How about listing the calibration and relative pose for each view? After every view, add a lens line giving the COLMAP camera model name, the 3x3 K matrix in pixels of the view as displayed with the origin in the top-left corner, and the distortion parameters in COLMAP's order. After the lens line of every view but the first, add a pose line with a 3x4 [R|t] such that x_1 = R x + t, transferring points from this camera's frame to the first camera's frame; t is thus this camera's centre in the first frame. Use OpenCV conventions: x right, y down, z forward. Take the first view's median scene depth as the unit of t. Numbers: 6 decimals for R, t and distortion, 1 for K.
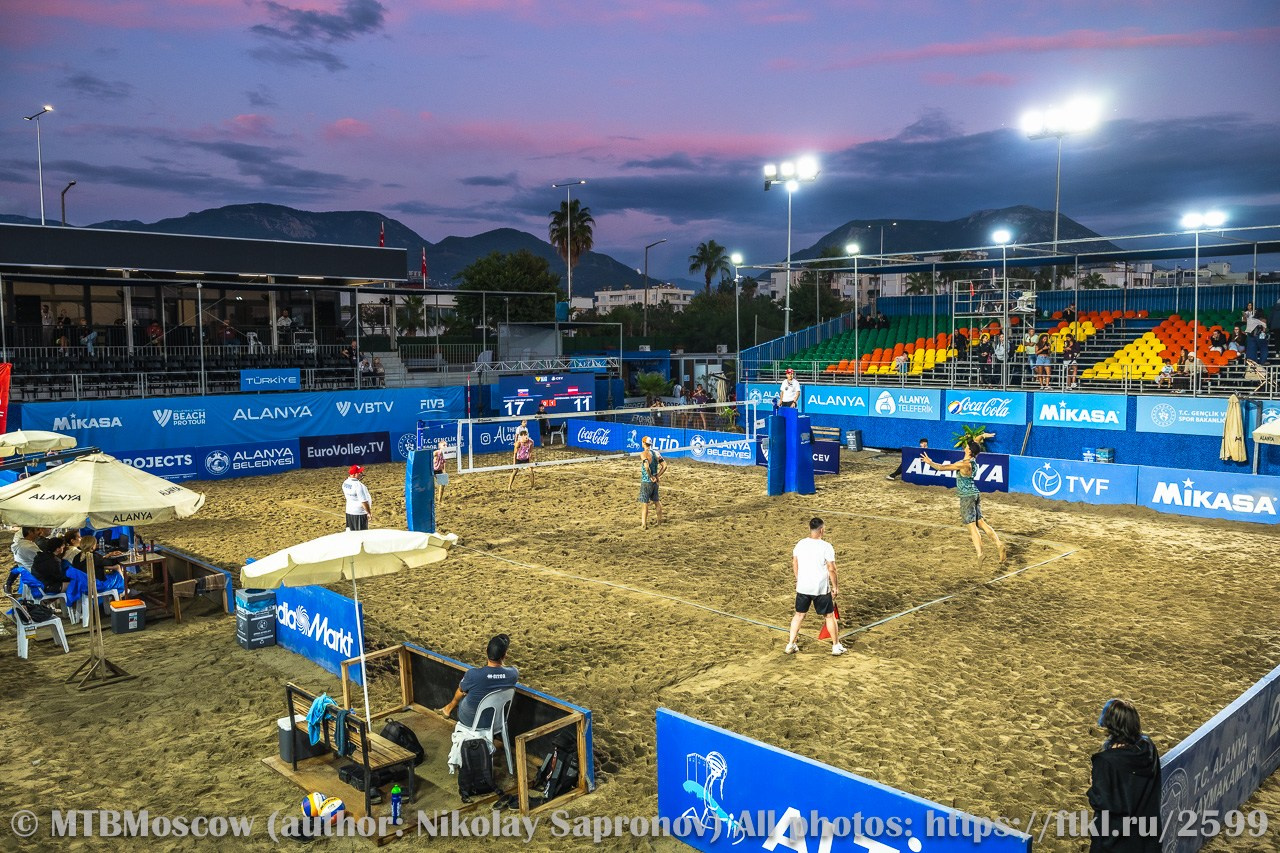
lens RADIAL K [[1063.2, 0, 640.0], [0, 1063.2, 426.5], [0, 0, 1]] dist [0.001749, -0.004192]
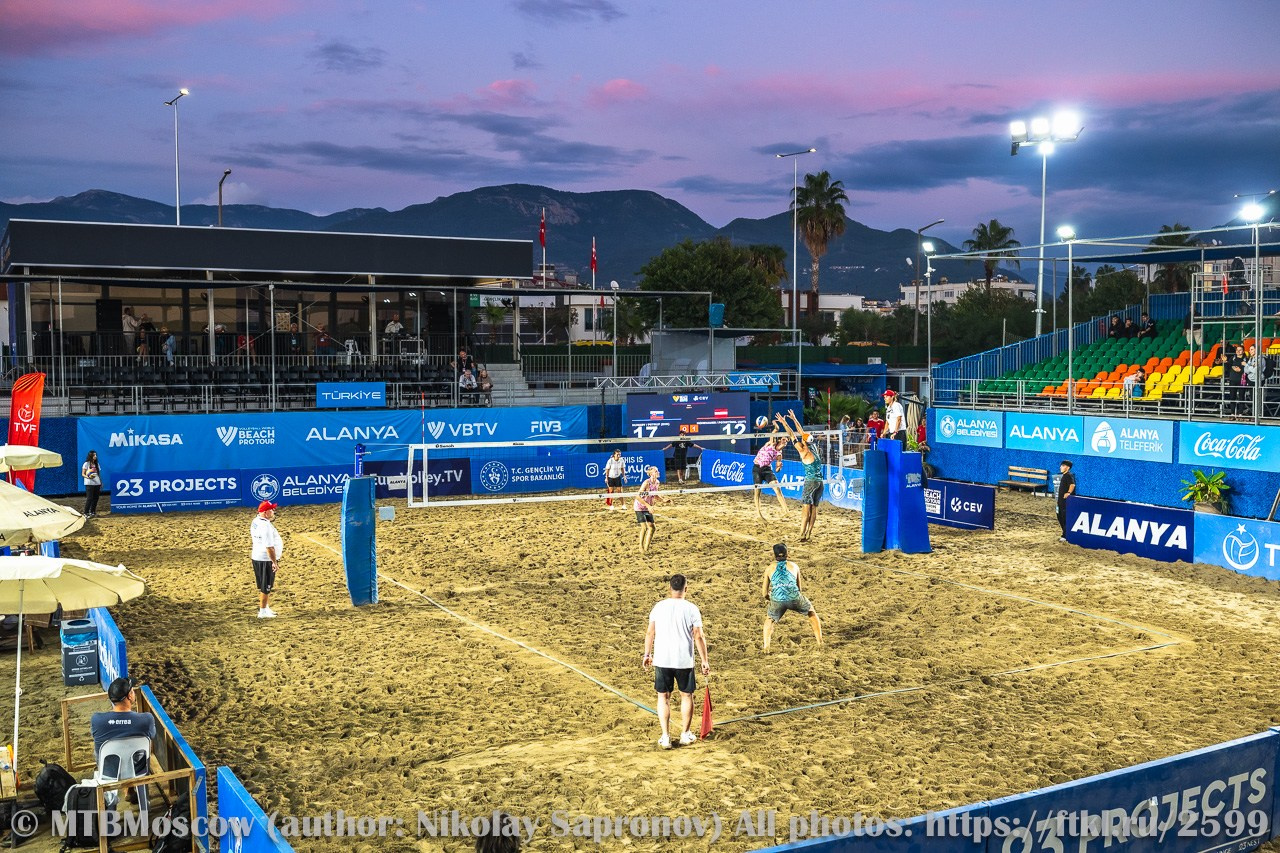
lens RADIAL K [[1361.2, 0, 640.0], [0, 1361.2, 426.5], [0, 0, 1]] dist [0.005632, -0.004768]
pose [[0.962638, 0.020410, -0.270023, 0.178314], [-0.026777, 0.999443, -0.019917, -0.002353], [0.269466, 0.026403, 0.962648, -0.005222]]
